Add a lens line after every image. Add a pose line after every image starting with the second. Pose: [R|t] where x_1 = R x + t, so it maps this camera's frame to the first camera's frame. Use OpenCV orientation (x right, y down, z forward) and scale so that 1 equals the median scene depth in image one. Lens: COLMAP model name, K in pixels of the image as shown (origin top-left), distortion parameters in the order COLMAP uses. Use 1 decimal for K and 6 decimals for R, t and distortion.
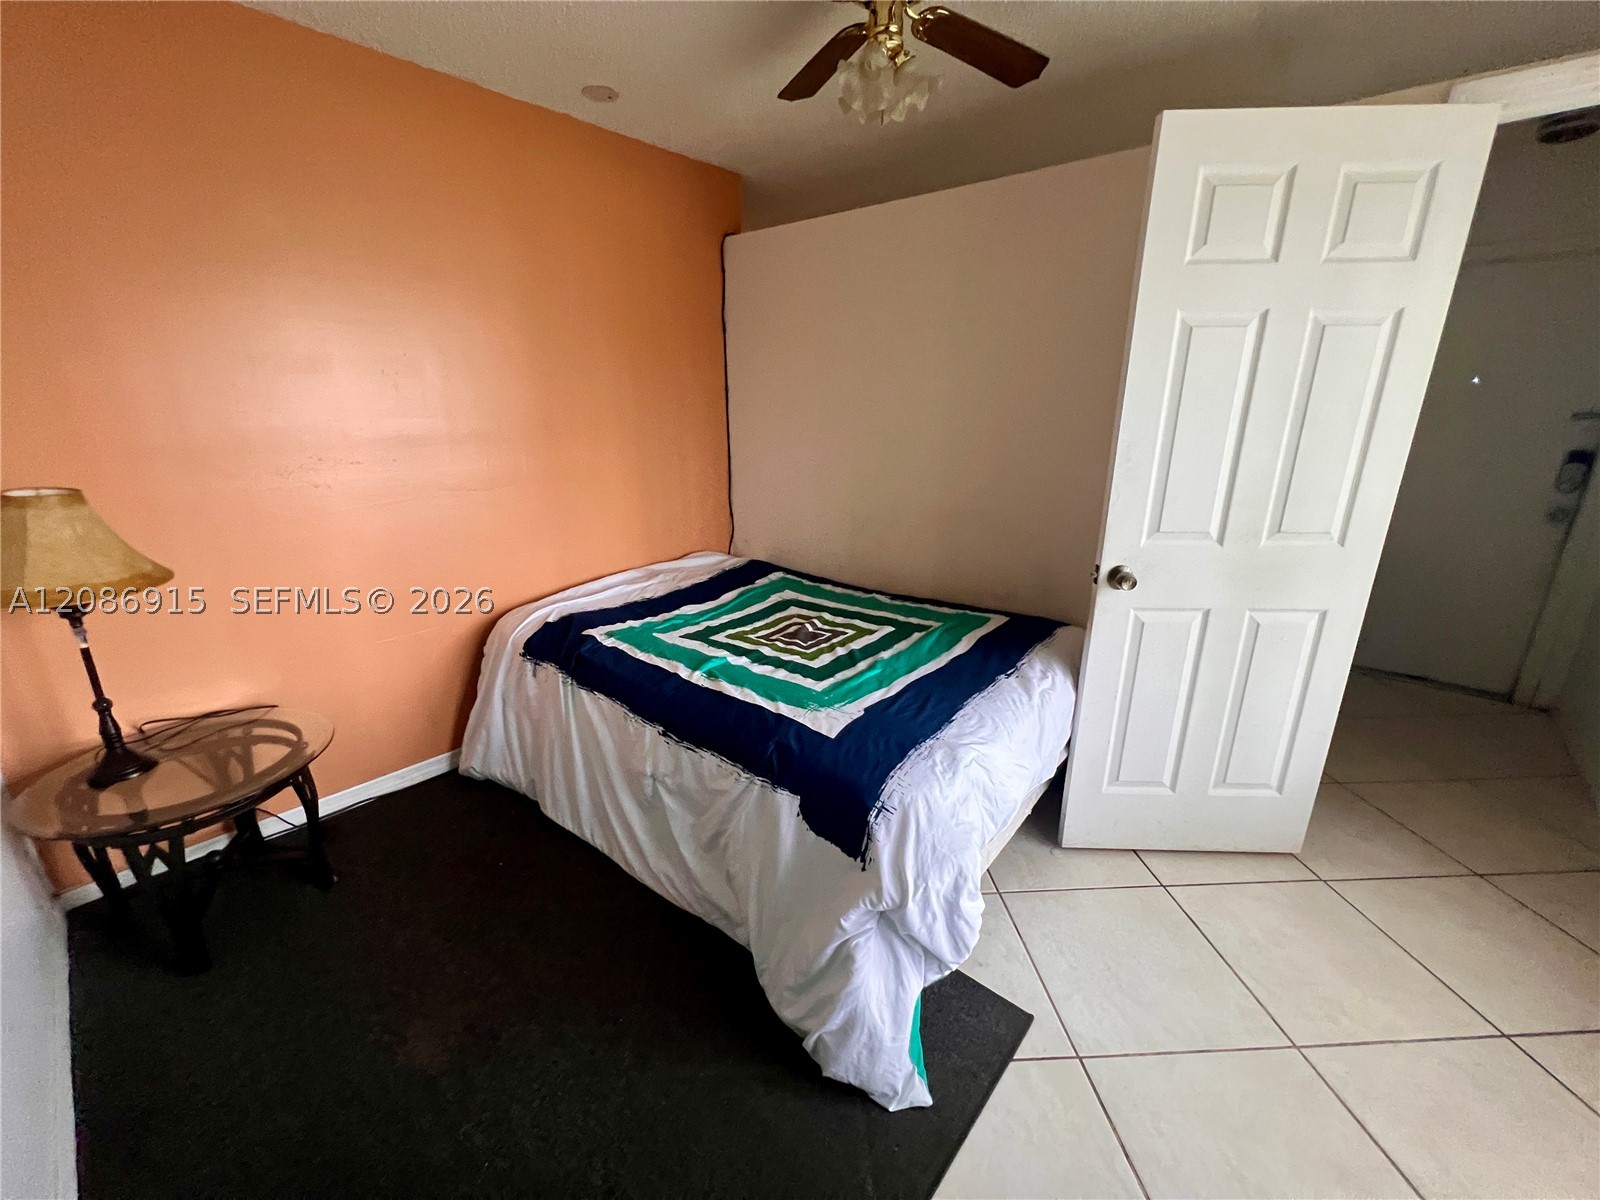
lens RADIAL K [[643.1, 0, 796.5], [0, 643.1, 601.1], [0, 0, 1]] dist [-0.000828, 0.000666]
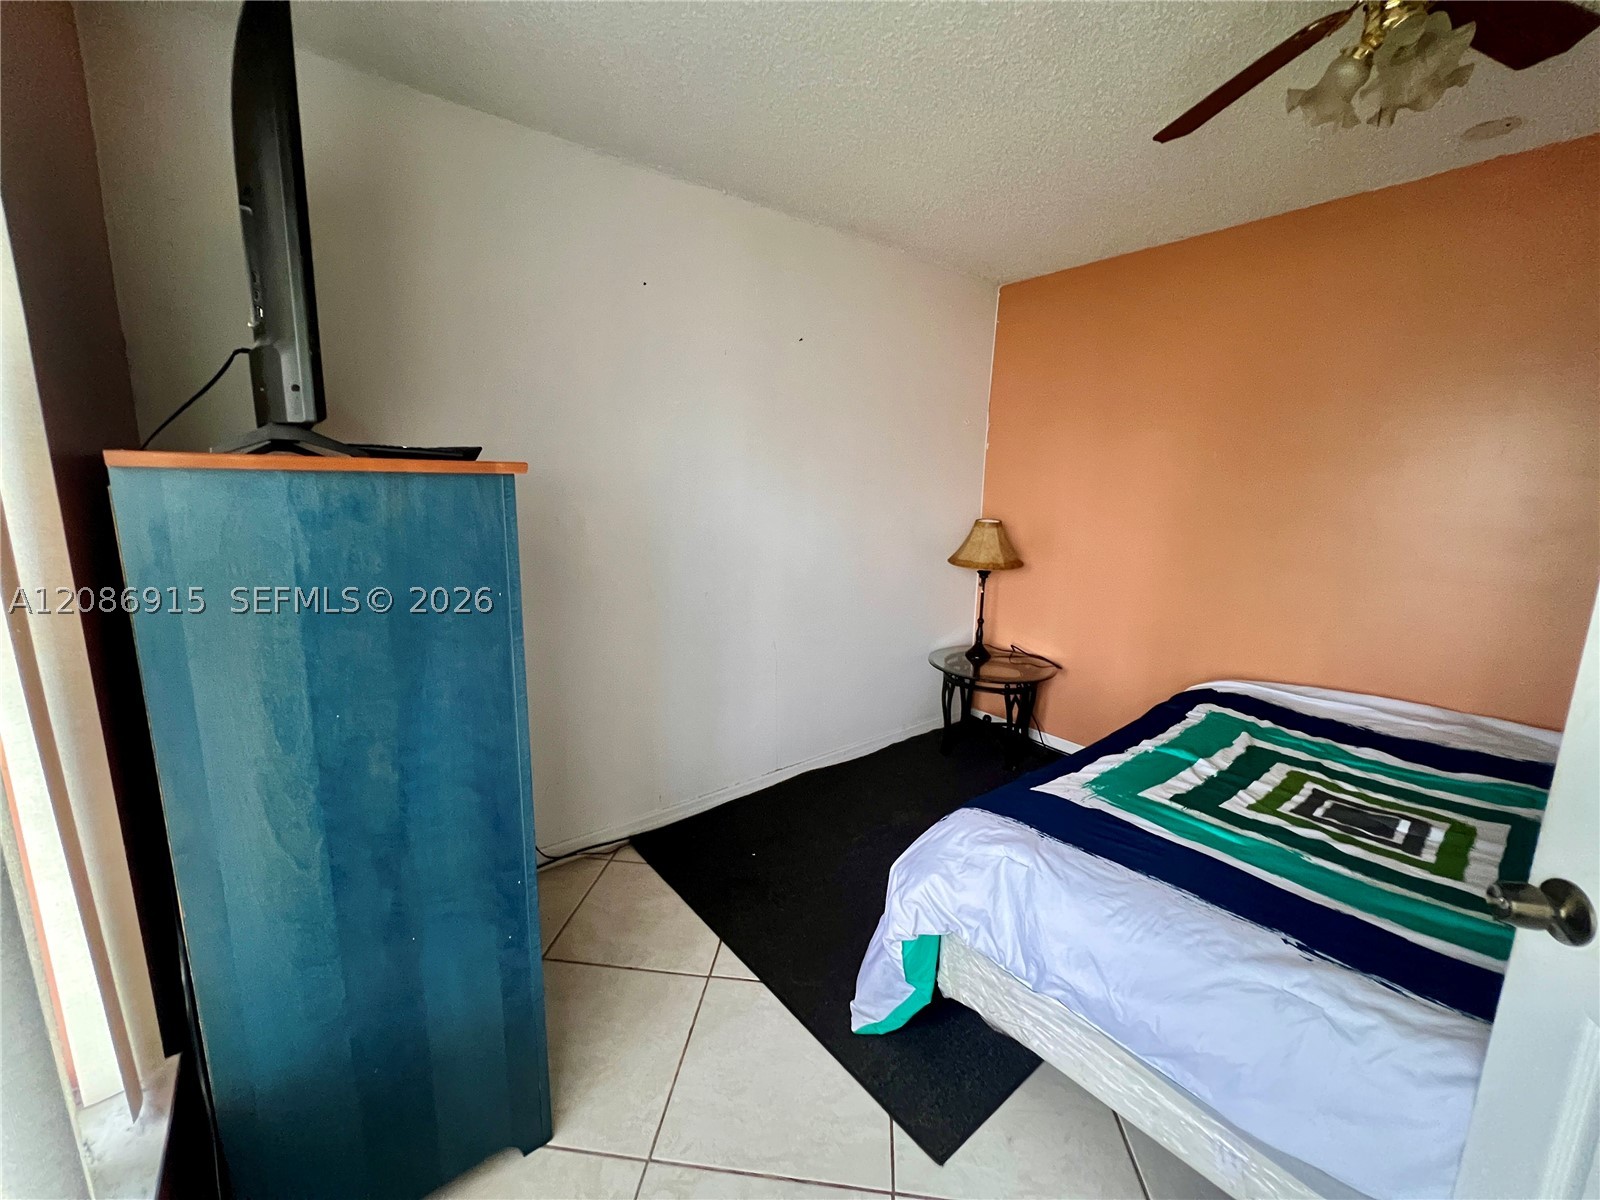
lens RADIAL K [[643.1, 0, 796.5], [0, 643.1, 601.1], [0, 0, 1]] dist [-0.000828, 0.000666]
pose [[-0.178352, 0.176073, -0.968085, 0.780413], [-0.307530, 0.924598, 0.224820, -0.137834], [0.934674, 0.337813, -0.110756, 0.460924]]
